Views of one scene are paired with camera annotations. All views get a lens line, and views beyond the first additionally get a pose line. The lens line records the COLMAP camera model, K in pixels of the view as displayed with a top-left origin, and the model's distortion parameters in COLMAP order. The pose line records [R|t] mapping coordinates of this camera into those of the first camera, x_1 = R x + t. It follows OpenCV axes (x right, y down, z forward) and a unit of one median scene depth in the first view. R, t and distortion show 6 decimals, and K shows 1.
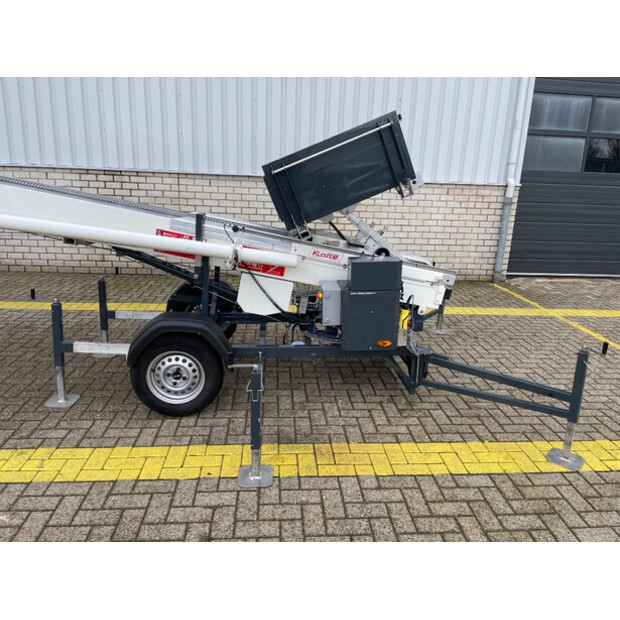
lens RADIAL K [[467.3, 0, 314.2], [0, 467.3, 309.6], [0, 0, 1]] dist [0.085195, -0.110291]
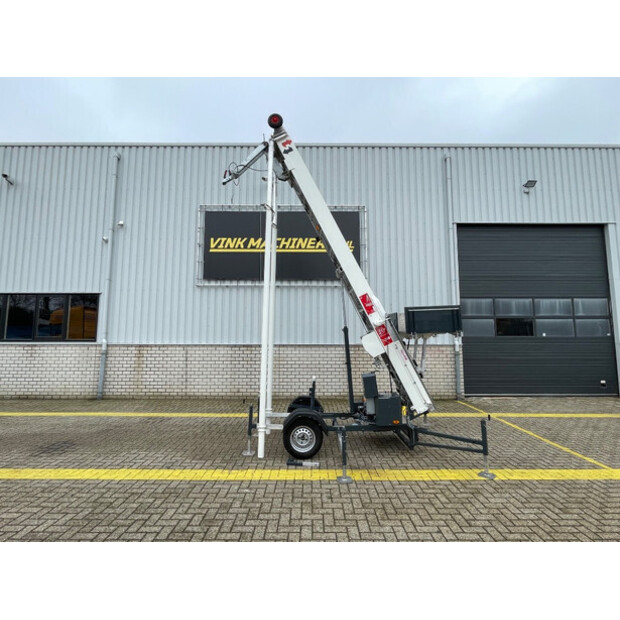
lens RADIAL K [[324.0, 0, 309.5], [0, 324.0, 307.4], [0, 0, 1]] dist [-0.002380, -0.002091]
pose [[0.995614, -0.044901, -0.082081, -0.096838], [0.012315, 0.932575, -0.360767, 0.105339], [0.092745, 0.358174, 0.929037, -0.591145]]
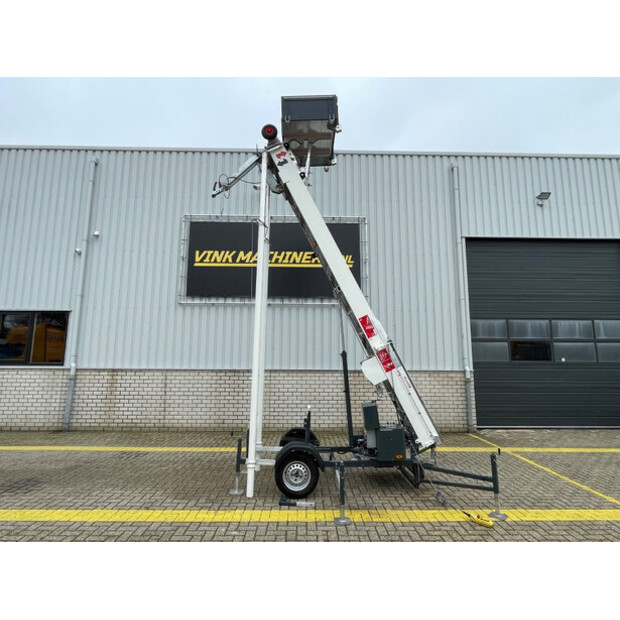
lens RADIAL K [[369.0, 0, 308.9], [0, 369.0, 307.0], [0, 0, 1]] dist [-0.001274, -0.002278]
pose [[0.996948, -0.042535, -0.065461, -0.096137], [0.012179, 0.913003, -0.407770, 0.116385], [0.077111, 0.405728, 0.910735, -0.670063]]
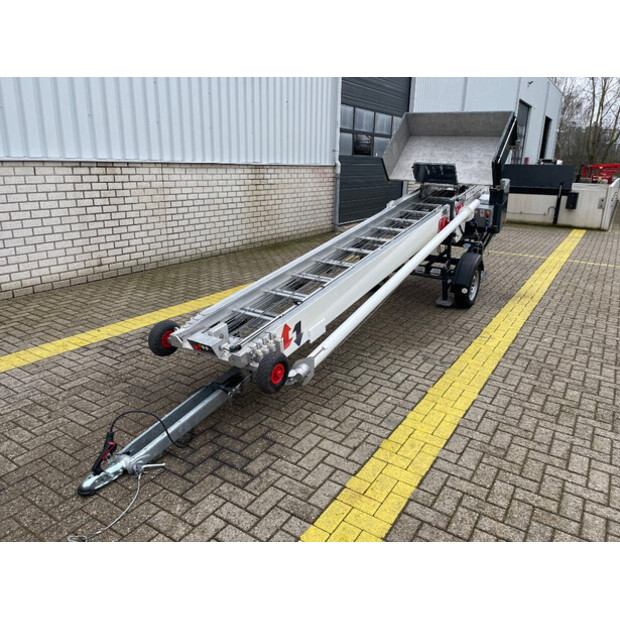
lens RADIAL K [[467.3, 0, 313.8], [0, 467.3, 308.7], [0, 0, 1]] dist [0.085195, -0.110291]
pose [[0.606673, -0.259419, 0.751432, -1.880283], [0.212791, 0.963755, 0.160921, -0.172136], [-0.765942, 0.062271, 0.639886, 0.274085]]
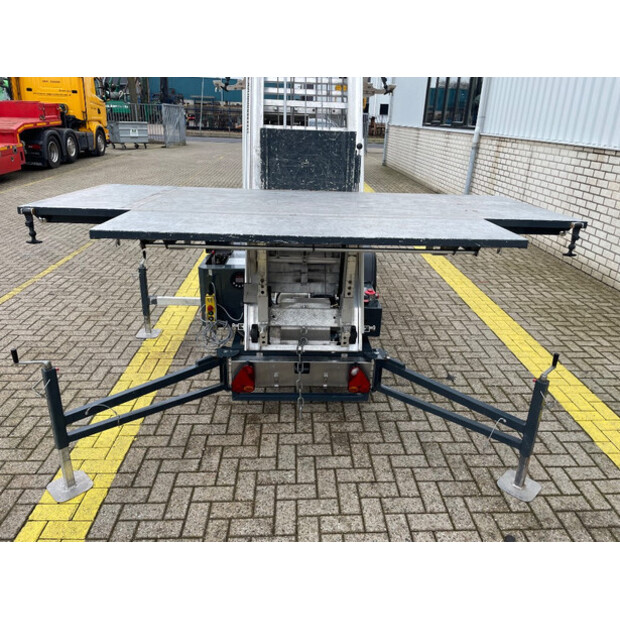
lens RADIAL K [[467.3, 0, 317.1], [0, 467.3, 306.4], [0, 0, 1]] dist [0.085195, -0.110291]
pose [[-0.036602, 0.338657, -0.940198, 1.023886], [-0.302019, 0.893084, 0.333444, -0.340139], [0.952599, 0.296163, 0.069593, 1.070536]]
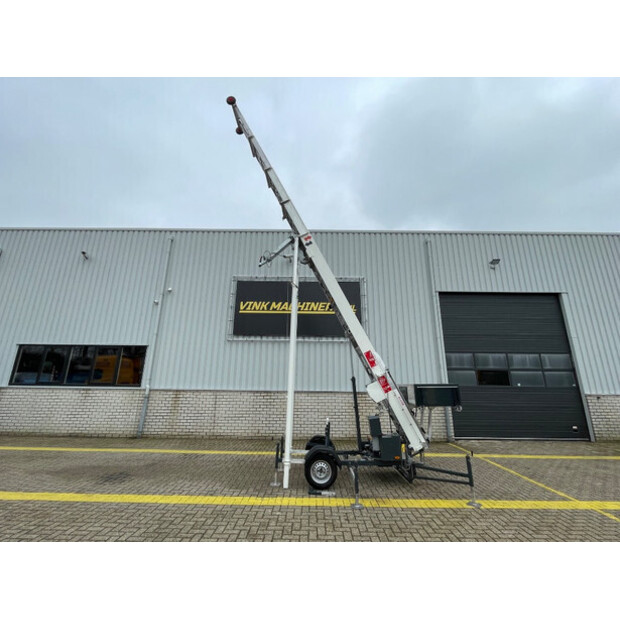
lens RADIAL K [[287.8, 0, 310.1], [0, 287.8, 307.9], [0, 0, 1]] dist [-0.003563, 0.000150]
pose [[0.995349, -0.049333, -0.082747, -0.155260], [0.000191, 0.859941, -0.510393, 0.161066], [0.096337, 0.508003, 0.855951, -0.827547]]
